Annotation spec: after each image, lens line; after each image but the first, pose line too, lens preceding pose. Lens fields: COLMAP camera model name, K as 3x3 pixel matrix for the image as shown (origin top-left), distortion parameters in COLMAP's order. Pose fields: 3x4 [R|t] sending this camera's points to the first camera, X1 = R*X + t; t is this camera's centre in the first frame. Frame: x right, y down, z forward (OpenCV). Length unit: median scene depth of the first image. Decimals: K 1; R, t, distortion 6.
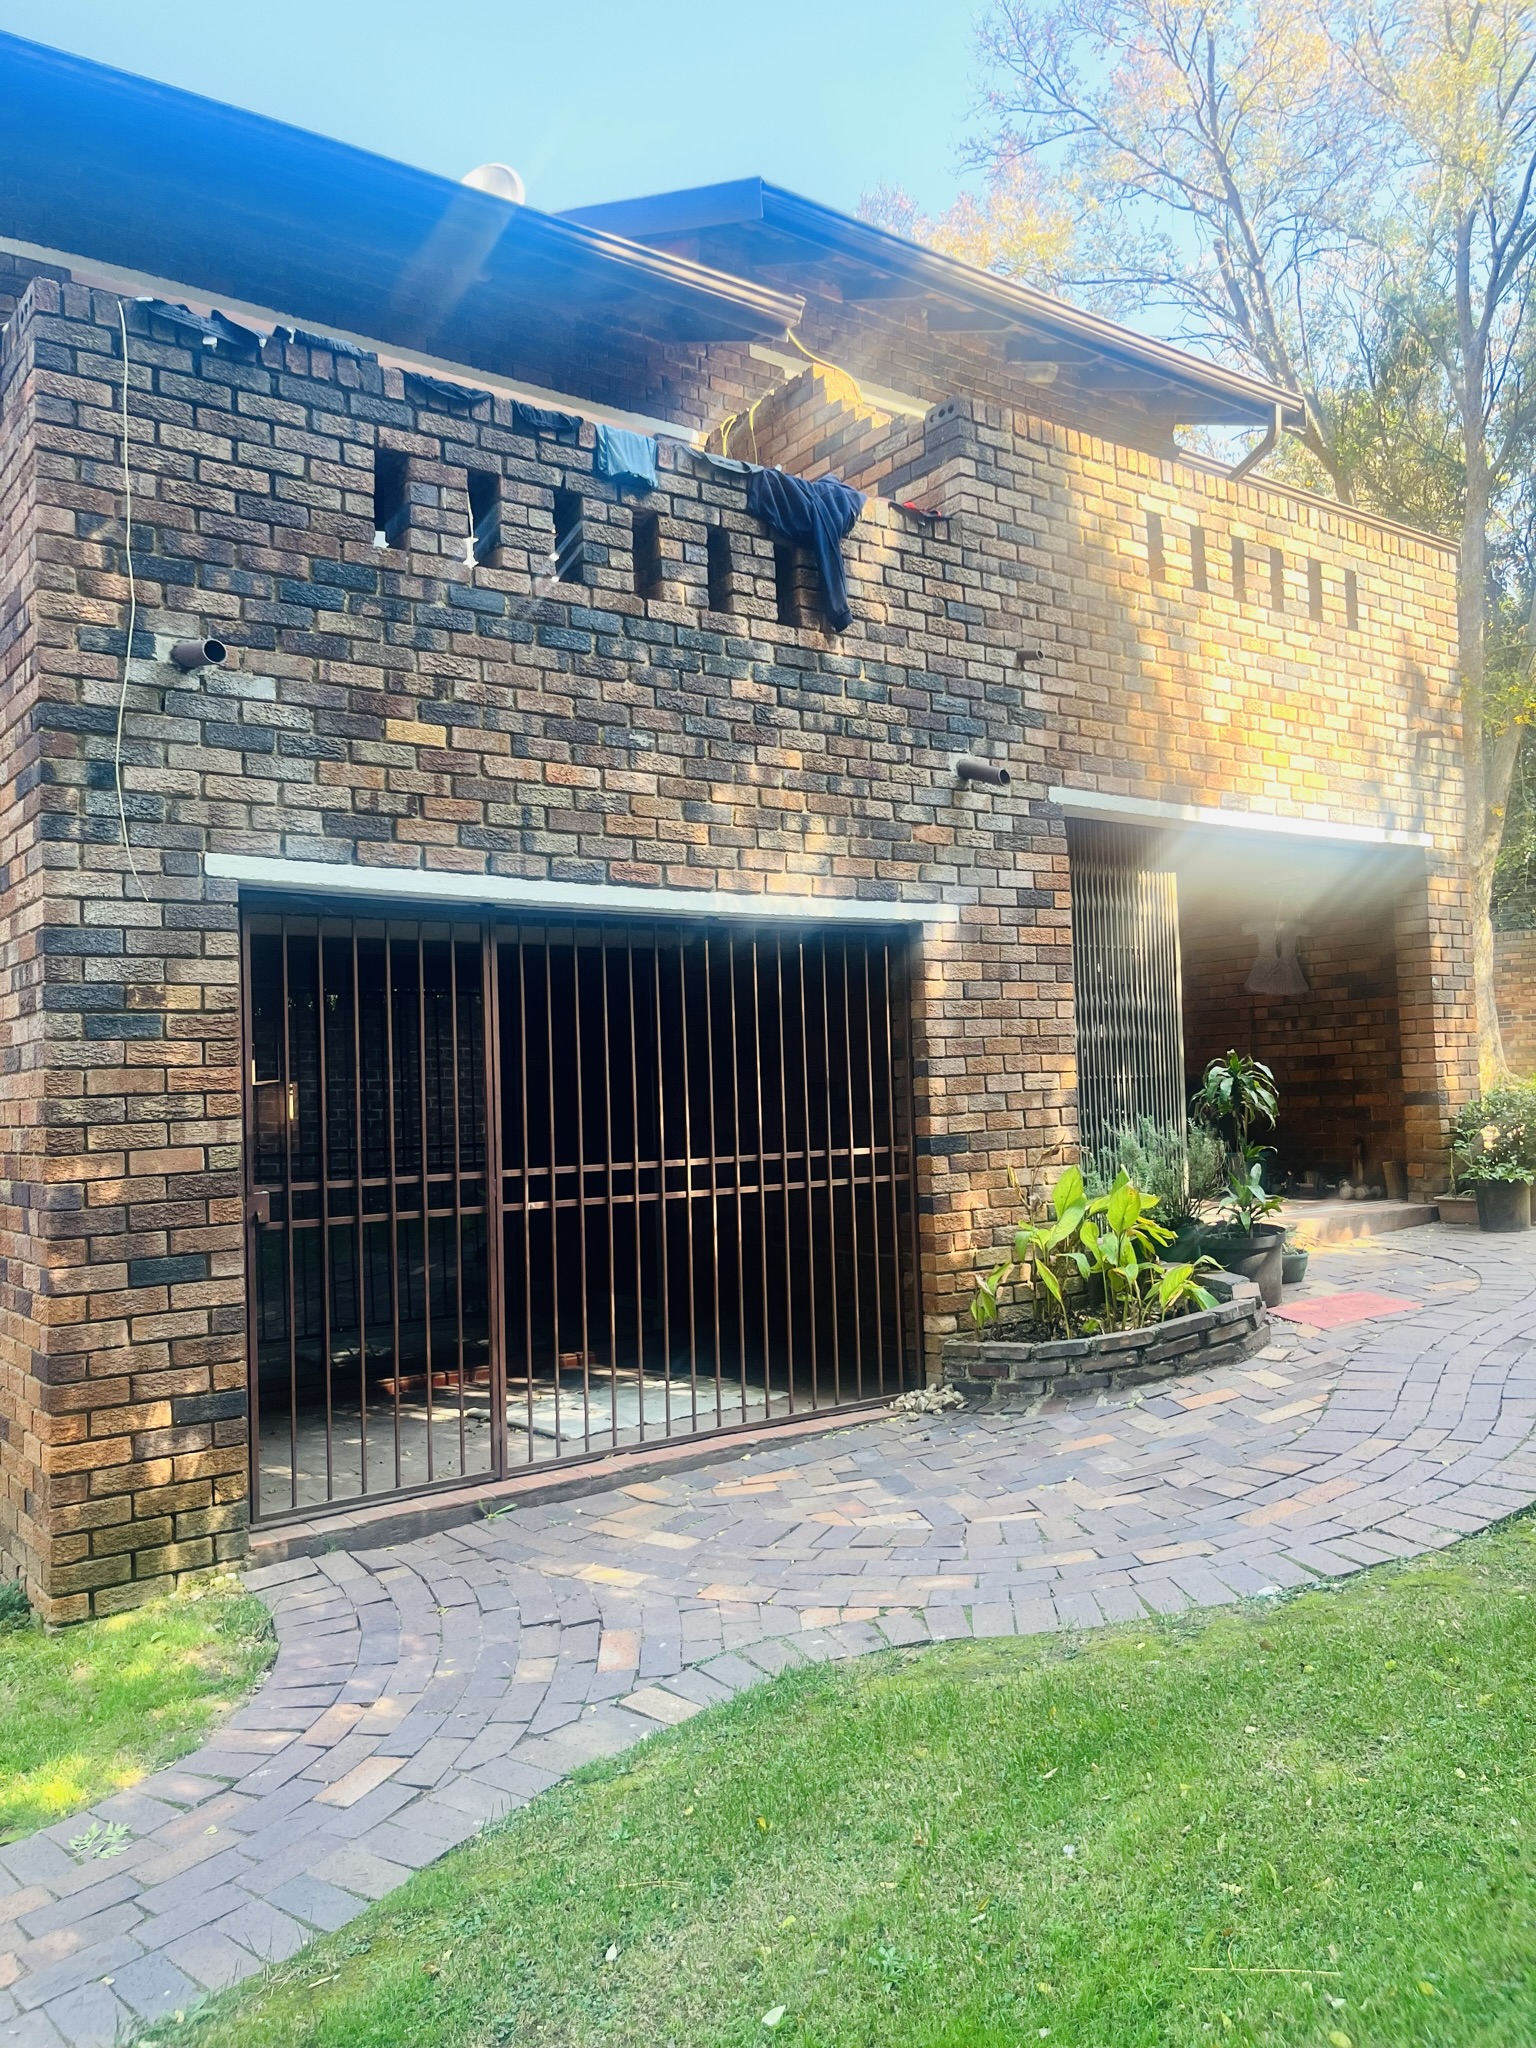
lens RADIAL K [[1565.5, 0, 770.4], [0, 1565.5, 1017.5], [0, 0, 1]] dist [0.058628, -0.087208]
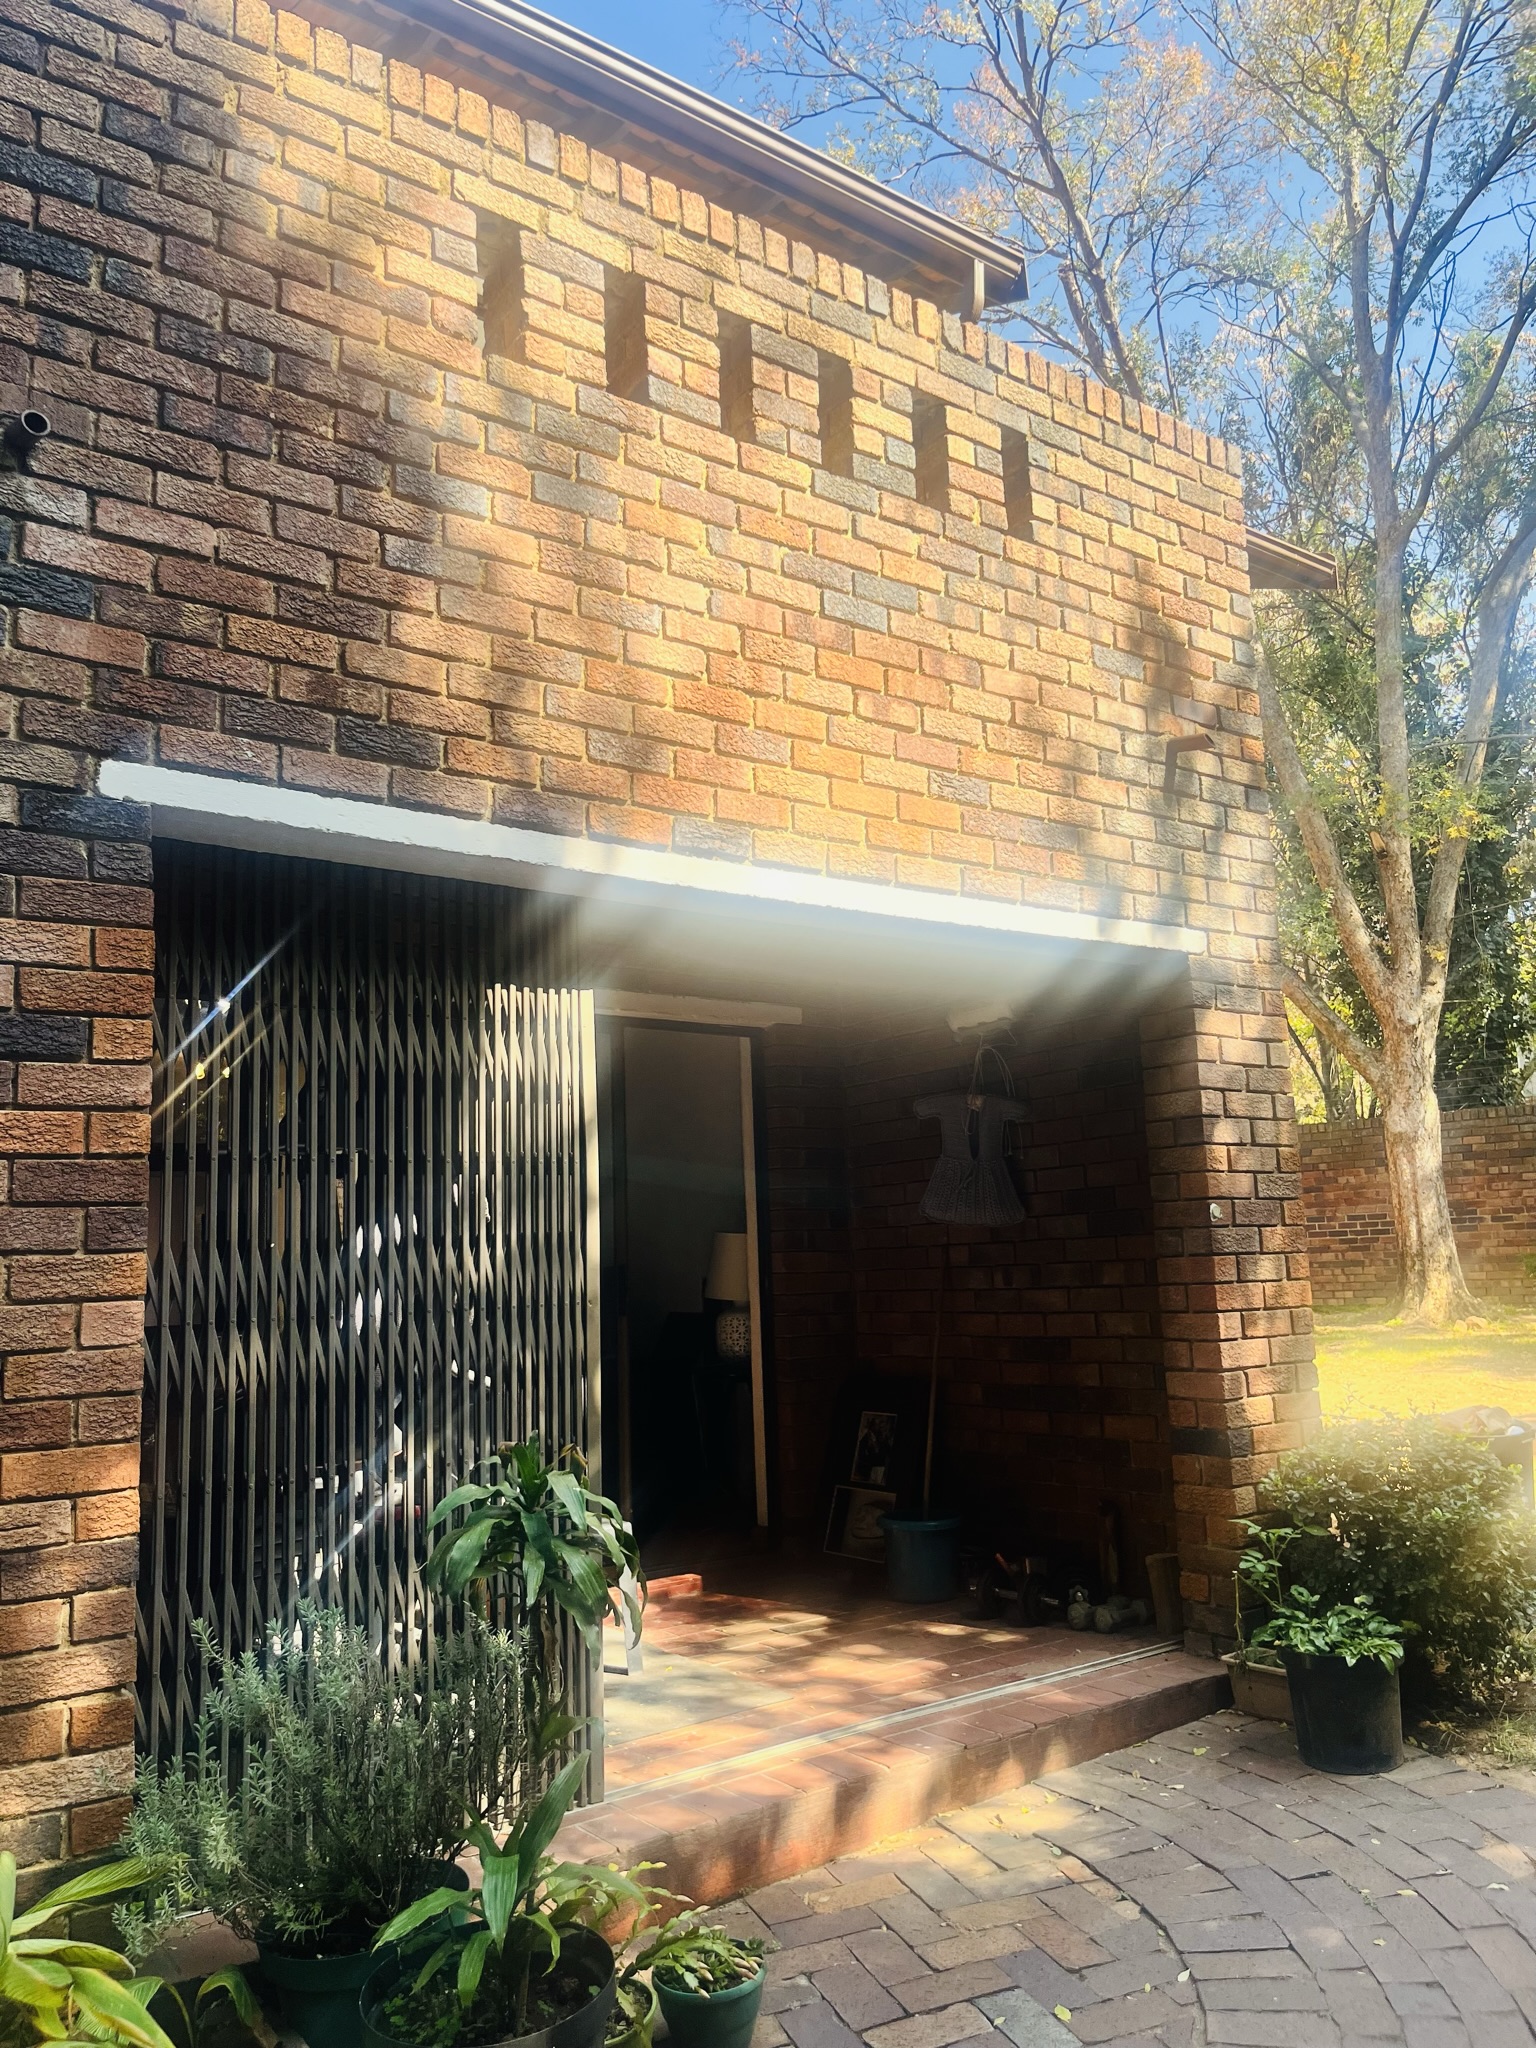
lens RADIAL K [[1565.5, 0, 766.1], [0, 1565.5, 1021.6], [0, 0, 1]] dist [0.058628, -0.087208]
pose [[0.999990, -0.002384, -0.003908, 0.278560], [0.001944, 0.994037, -0.109024, -0.028799], [0.004145, 0.109015, 0.994031, 0.484998]]
